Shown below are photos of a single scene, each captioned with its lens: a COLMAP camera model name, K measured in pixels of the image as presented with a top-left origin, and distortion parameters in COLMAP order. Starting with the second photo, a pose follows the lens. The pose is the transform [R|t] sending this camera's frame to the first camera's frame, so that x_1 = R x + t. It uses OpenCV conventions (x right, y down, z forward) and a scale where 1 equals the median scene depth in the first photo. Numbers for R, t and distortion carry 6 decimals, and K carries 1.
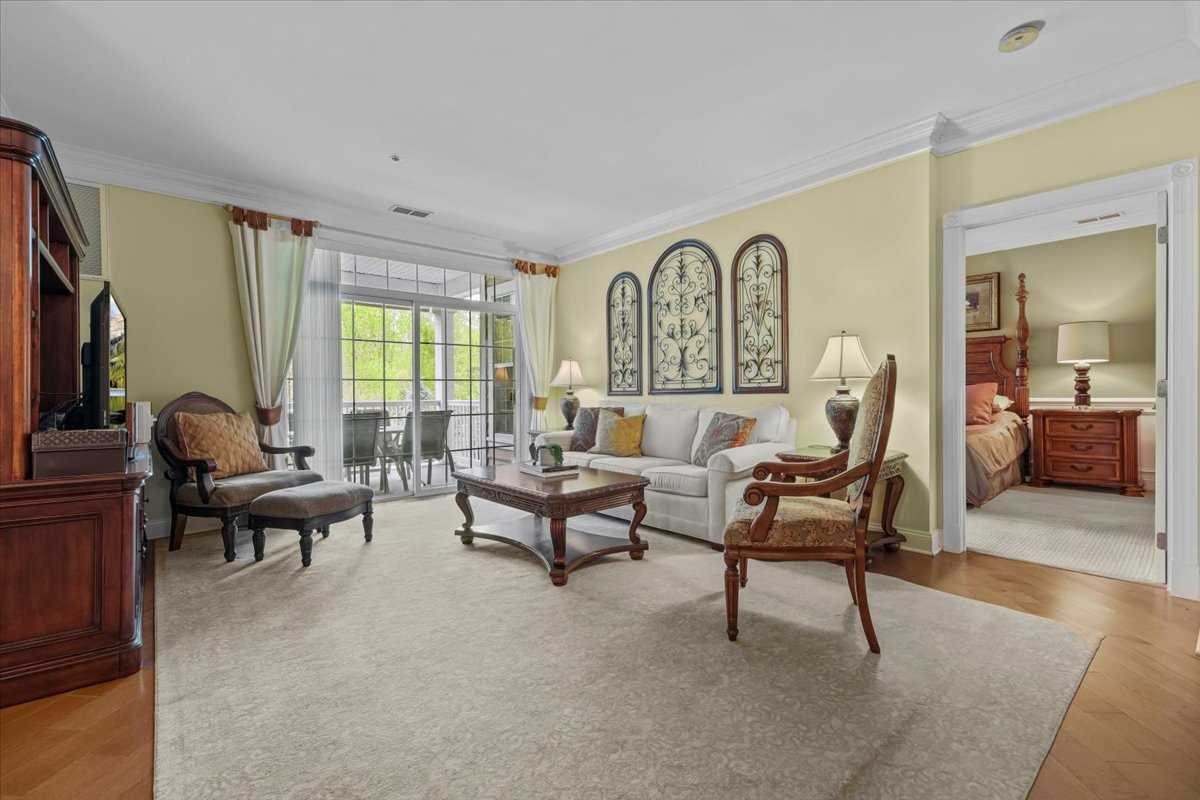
lens RADIAL K [[517.9, 0, 597.5], [0, 517.9, 397.0], [0, 0, 1]] dist [0.000197, 0.000690]
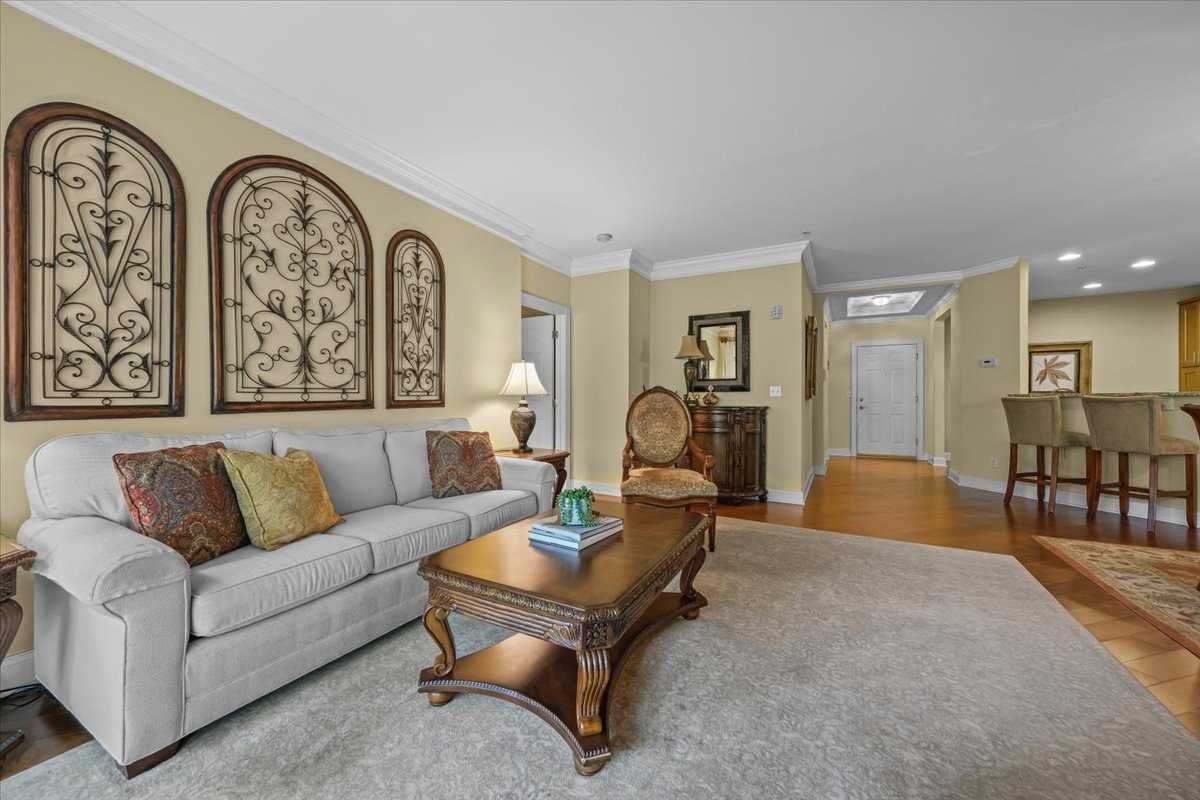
lens RADIAL K [[453.3, 0, 594.0], [0, 453.3, 395.6], [0, 0, 1]] dist [0.008576, -0.000020]
pose [[-0.349072, 0.010441, 0.937038, -0.518068], [0.009593, 0.999925, -0.007568, -0.017936], [-0.937047, 0.006347, -0.349146, 0.961045]]
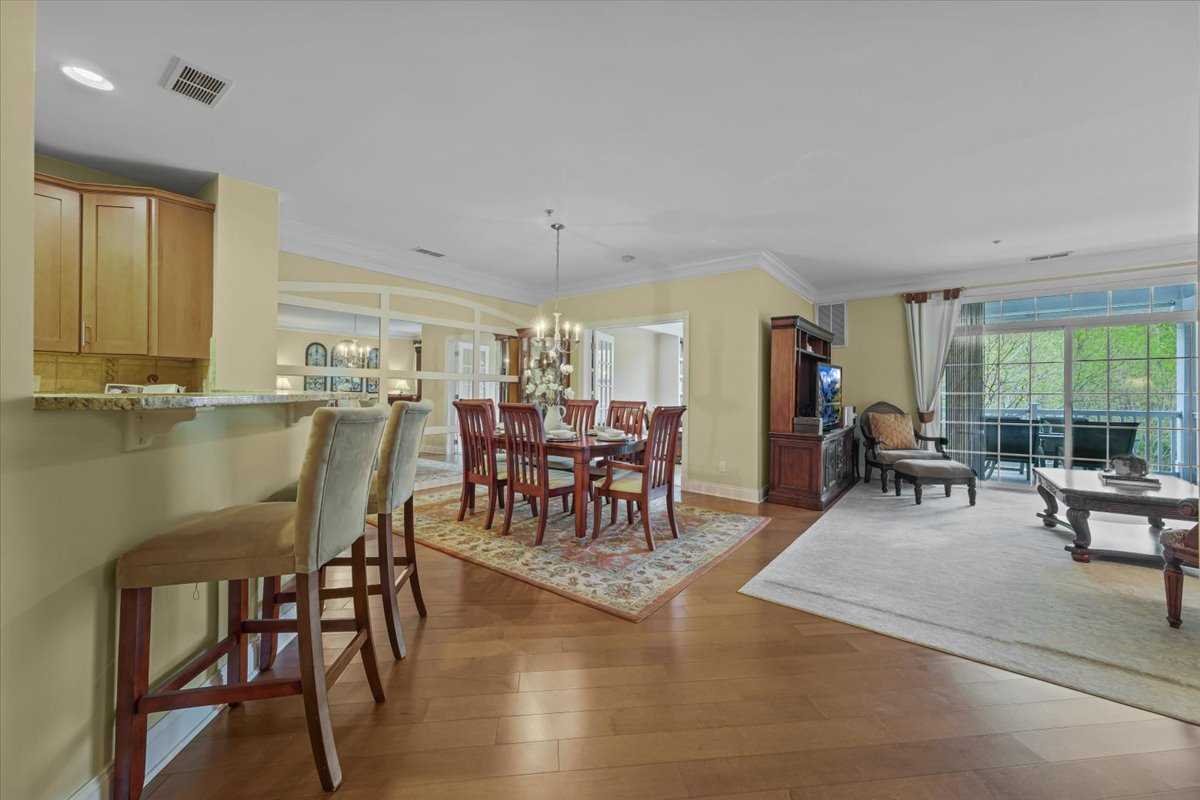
lens RADIAL K [[431.9, 0, 604.9], [0, 431.9, 397.6], [0, 0, 1]] dist [0.000536, 0.000306]
pose [[0.192348, 0.013638, -0.981232, 0.485909], [-0.014397, 0.999835, 0.011074, -0.024330], [0.981221, 0.011997, 0.192513, -0.236454]]
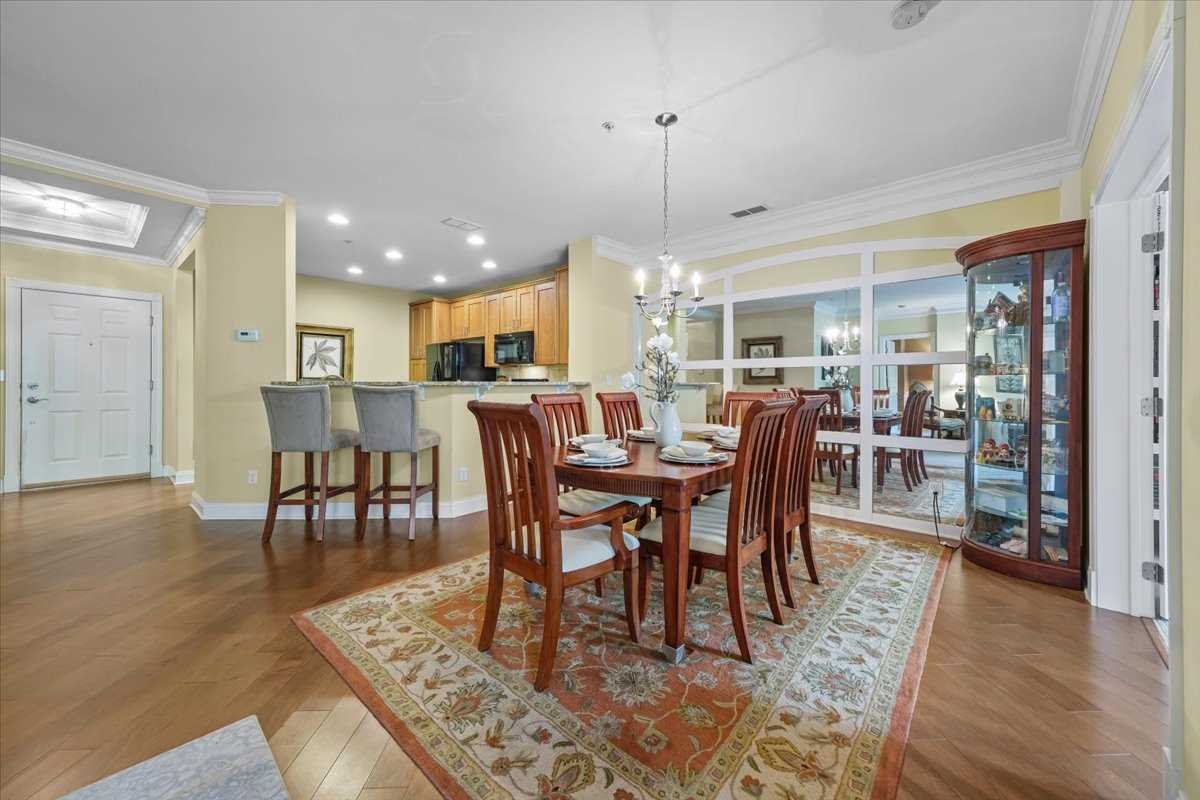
lens RADIAL K [[453.3, 0, 600.7], [0, 453.3, 393.8], [0, 0, 1]] dist [0.008576, -0.000020]
pose [[-0.992296, -0.002476, -0.123867, -0.283231], [-0.005903, 0.999610, 0.027310, -0.023551], [0.123751, 0.027831, -0.991923, 0.449511]]
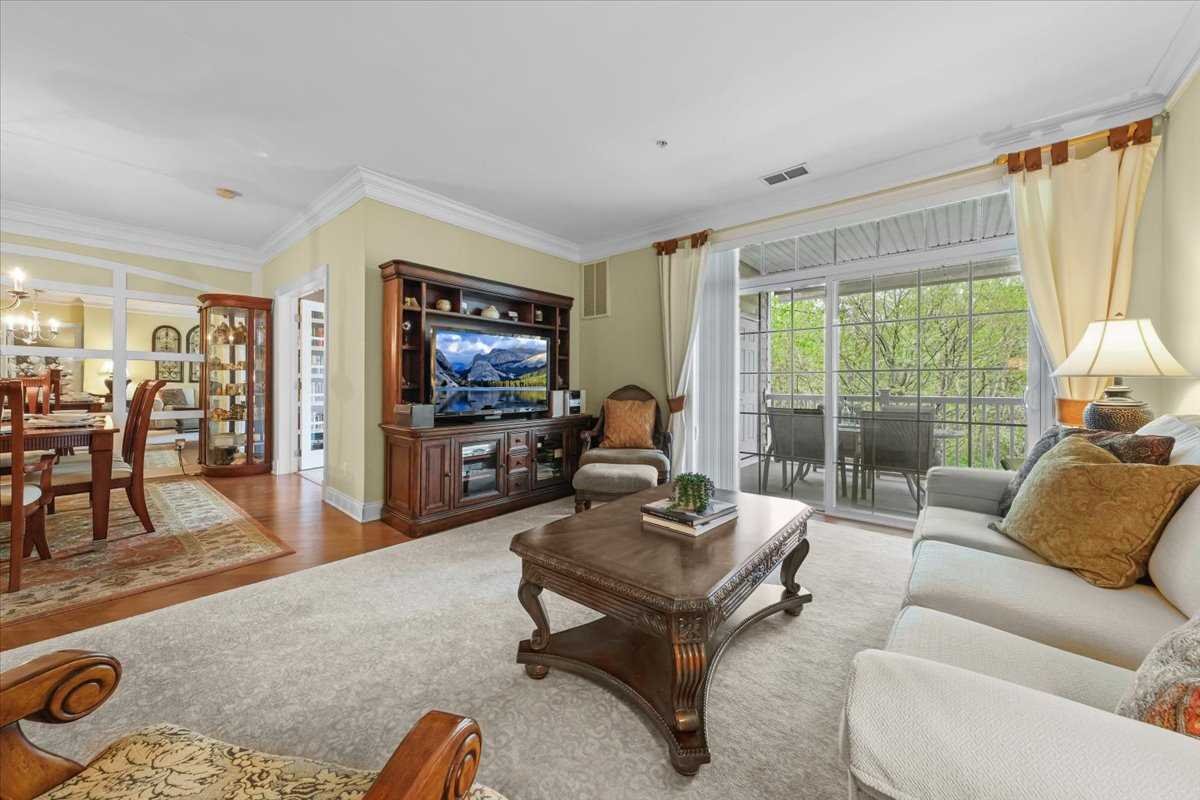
lens RADIAL K [[431.9, 0, 603.1], [0, 431.9, 384.1], [0, 0, 1]] dist [0.000536, 0.000306]
pose [[0.149844, 0.003294, -0.988704, 0.334751], [-0.013379, 0.999910, 0.001304, -0.011195], [0.988619, 0.013032, 0.149875, 0.667808]]
